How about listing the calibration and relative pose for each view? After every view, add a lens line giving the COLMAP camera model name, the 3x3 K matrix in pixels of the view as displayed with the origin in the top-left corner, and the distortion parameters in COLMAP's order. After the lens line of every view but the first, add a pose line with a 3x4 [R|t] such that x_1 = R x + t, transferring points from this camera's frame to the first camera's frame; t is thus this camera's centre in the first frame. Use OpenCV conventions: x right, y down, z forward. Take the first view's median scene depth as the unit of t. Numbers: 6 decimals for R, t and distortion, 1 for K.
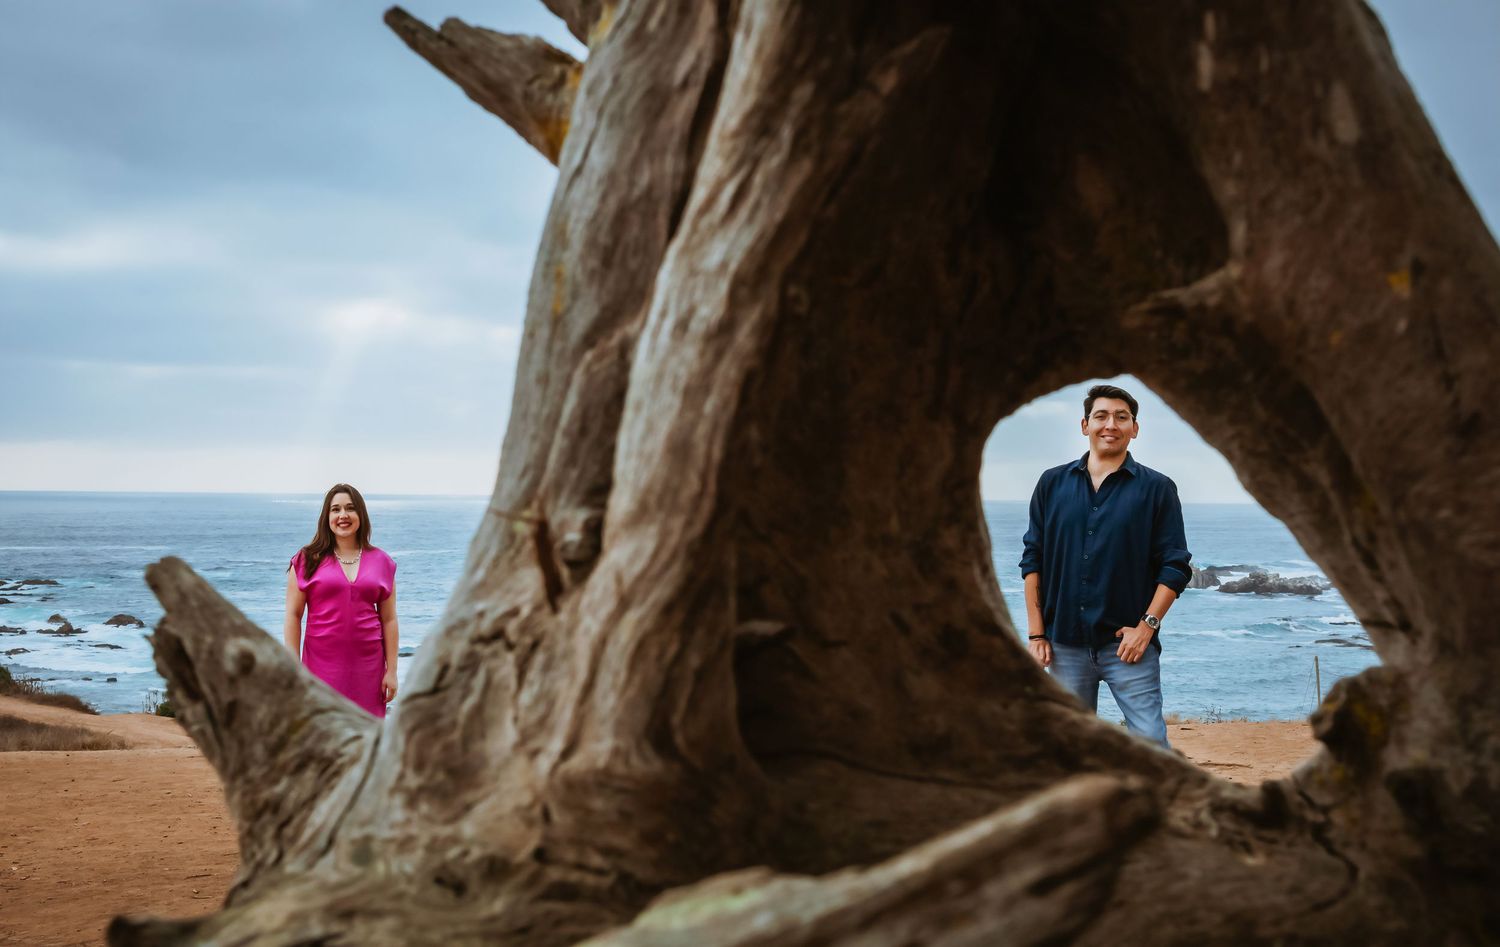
lens RADIAL K [[1595.7, 0, 794.2], [0, 1595.7, 500.2], [0, 0, 1]] dist [-0.081768, 0.130383]
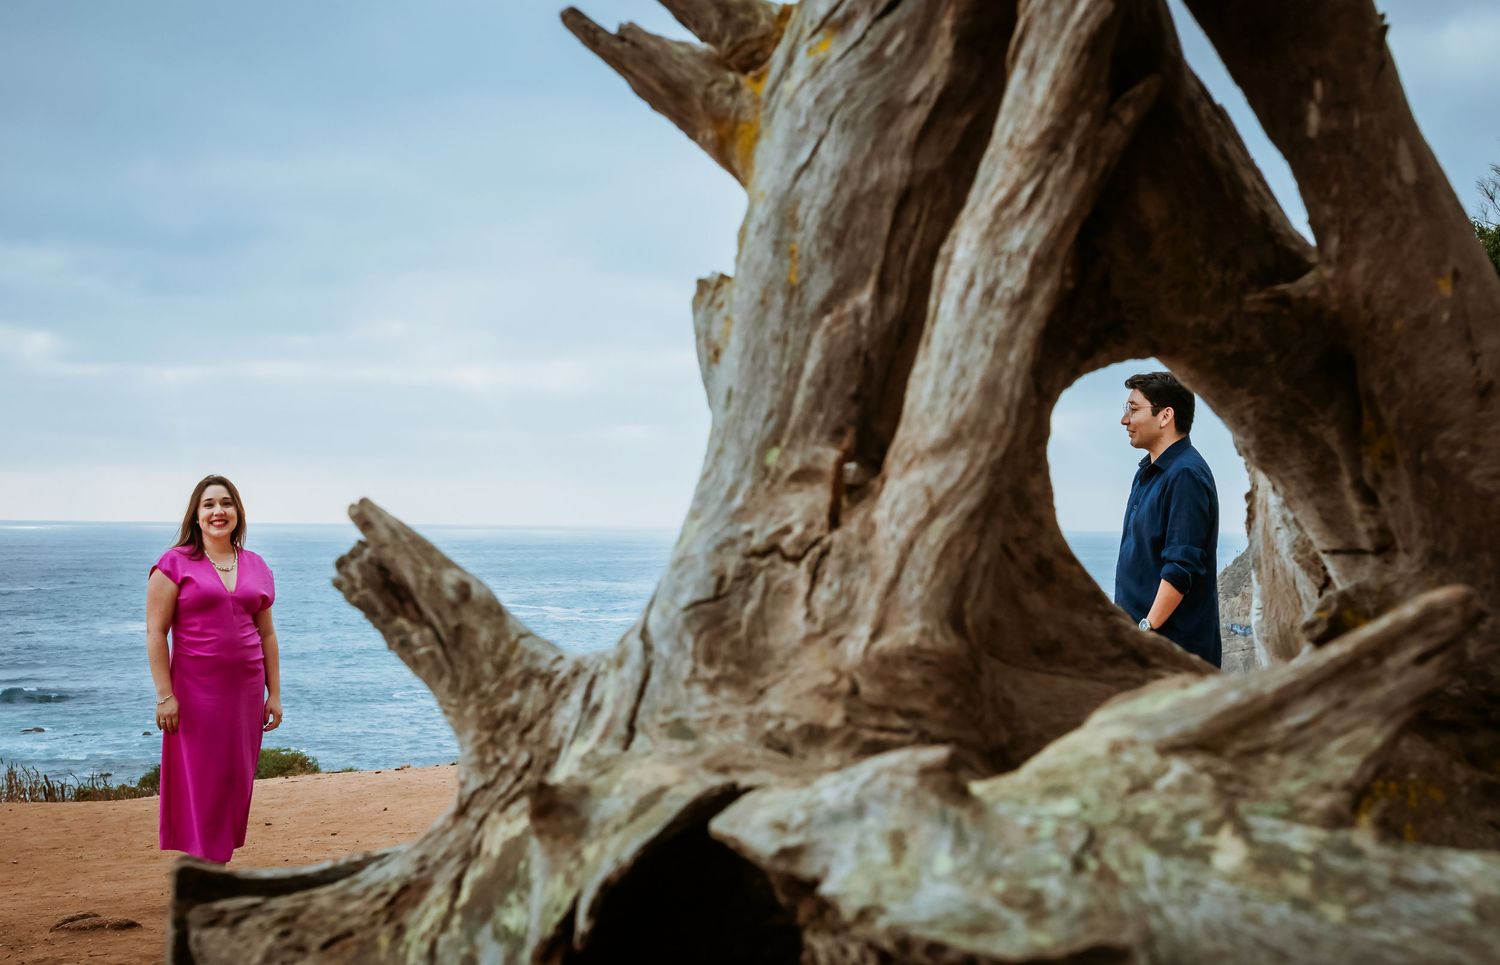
lens RADIAL K [[1689.2, 0, 847.7], [0, 1689.2, 522.3], [0, 0, 1]] dist [-0.072065, 0.084010]
pose [[0.953901, 0.000399, 0.300122, -0.501775], [0.001499, 0.999980, -0.006093, 0.070760], [-0.300118, 0.006262, 0.953881, -0.221722]]
